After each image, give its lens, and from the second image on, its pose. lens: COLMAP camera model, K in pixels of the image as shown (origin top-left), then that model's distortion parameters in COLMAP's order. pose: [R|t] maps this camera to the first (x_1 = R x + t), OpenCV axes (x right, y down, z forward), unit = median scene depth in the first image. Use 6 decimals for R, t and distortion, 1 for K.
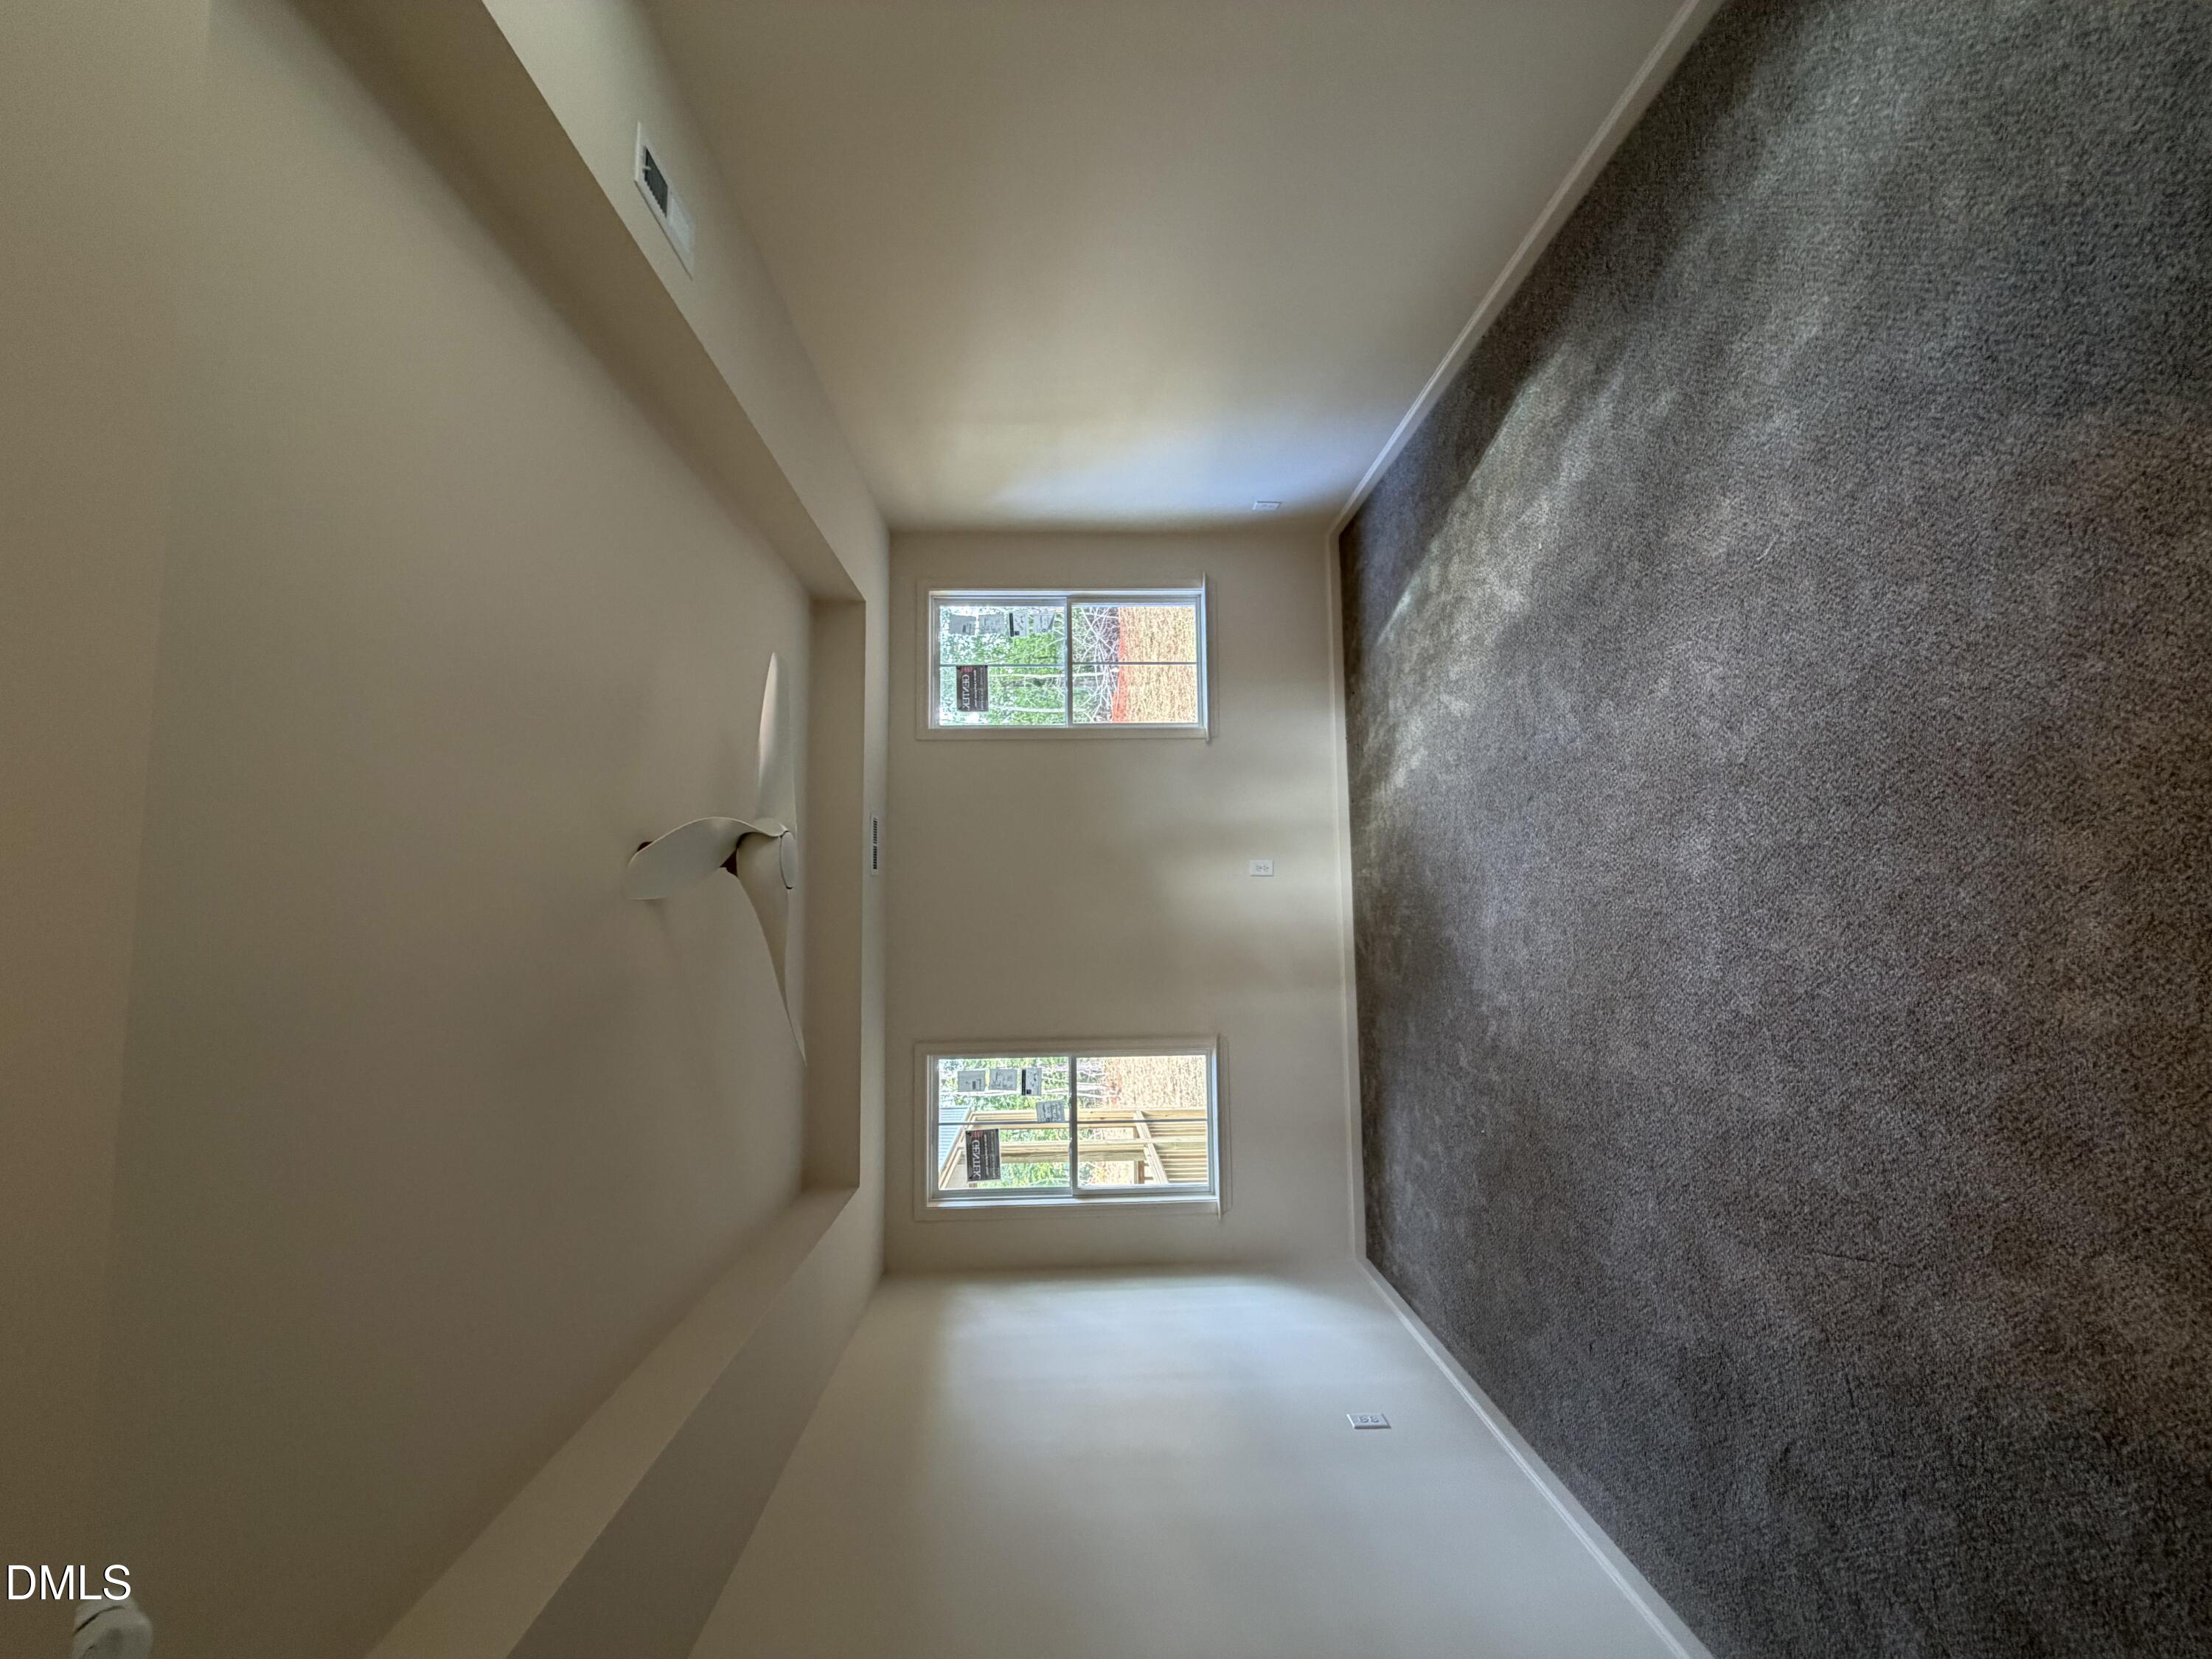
lens RADIAL K [[882.9, 0, 1105.7], [0, 882.9, 829.8], [0, 0, 1]] dist [-0.000512, 0.000564]
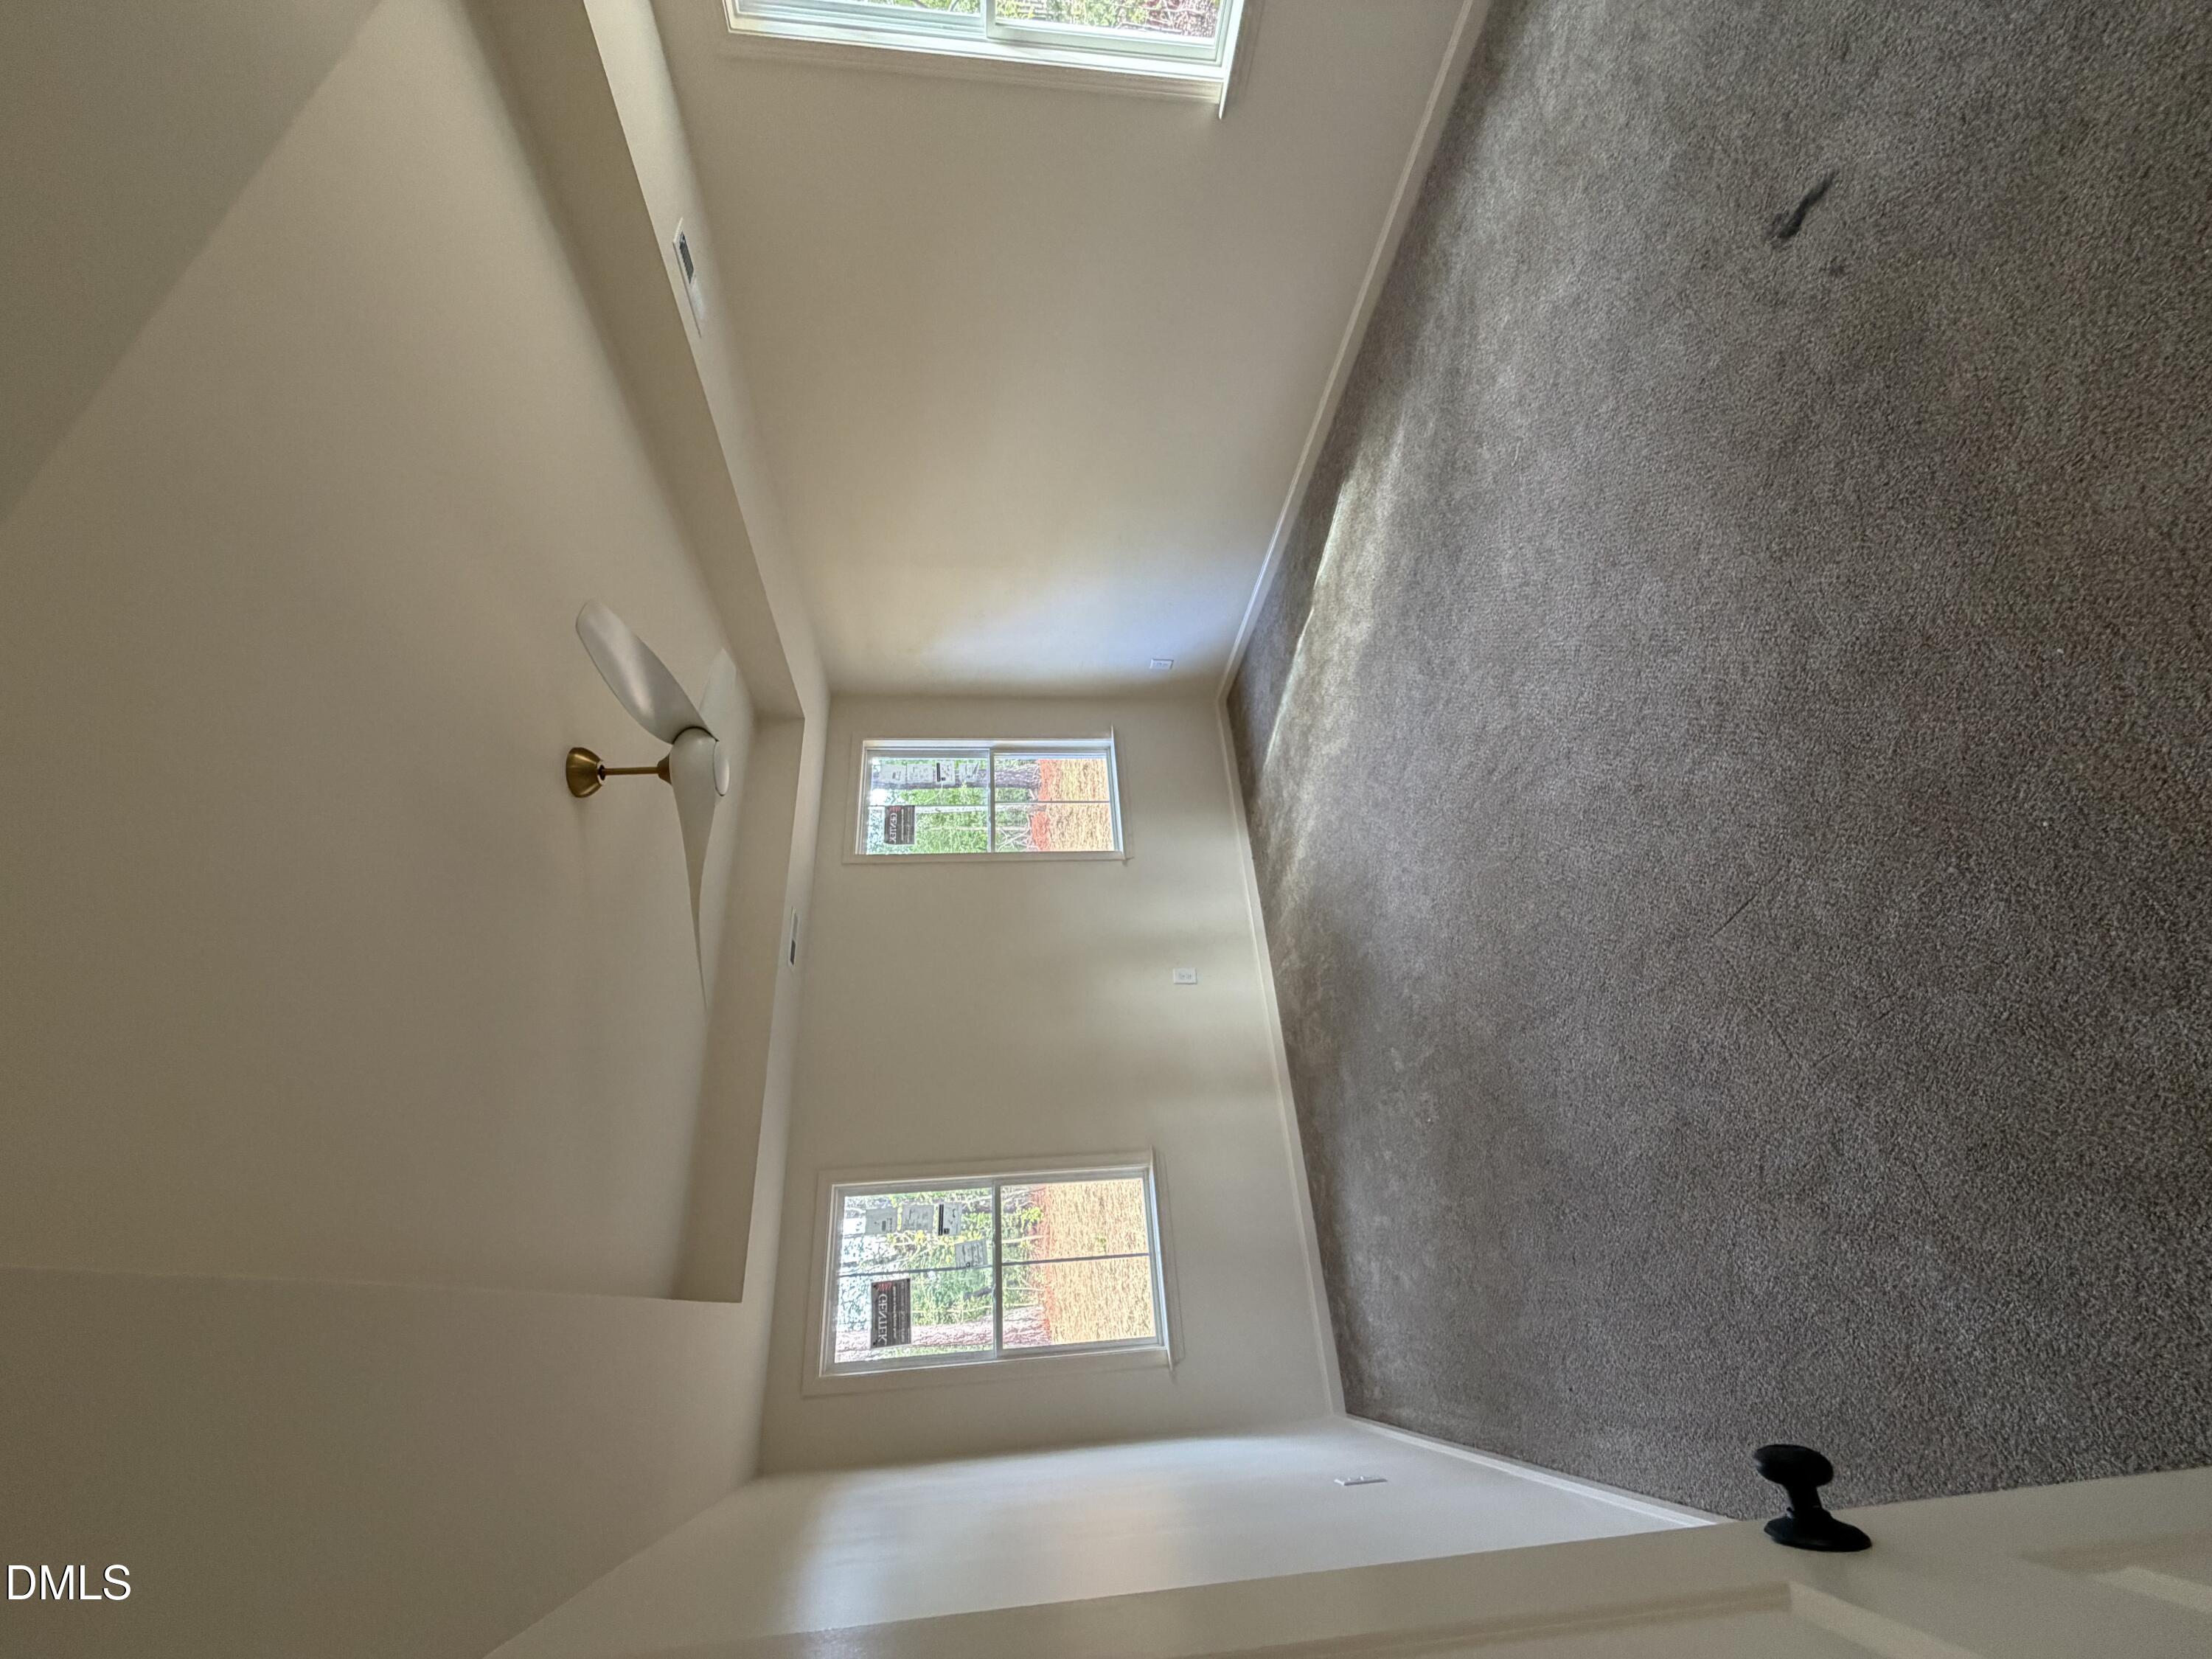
lens RADIAL K [[882.9, 0, 1105.7], [0, 882.9, 829.8], [0, 0, 1]] dist [-0.000512, 0.000564]
pose [[0.995946, -0.018996, 0.087928, 0.001510], [0.052280, 0.917660, -0.393912, 0.286797], [-0.073205, 0.396912, 0.914933, 0.020690]]
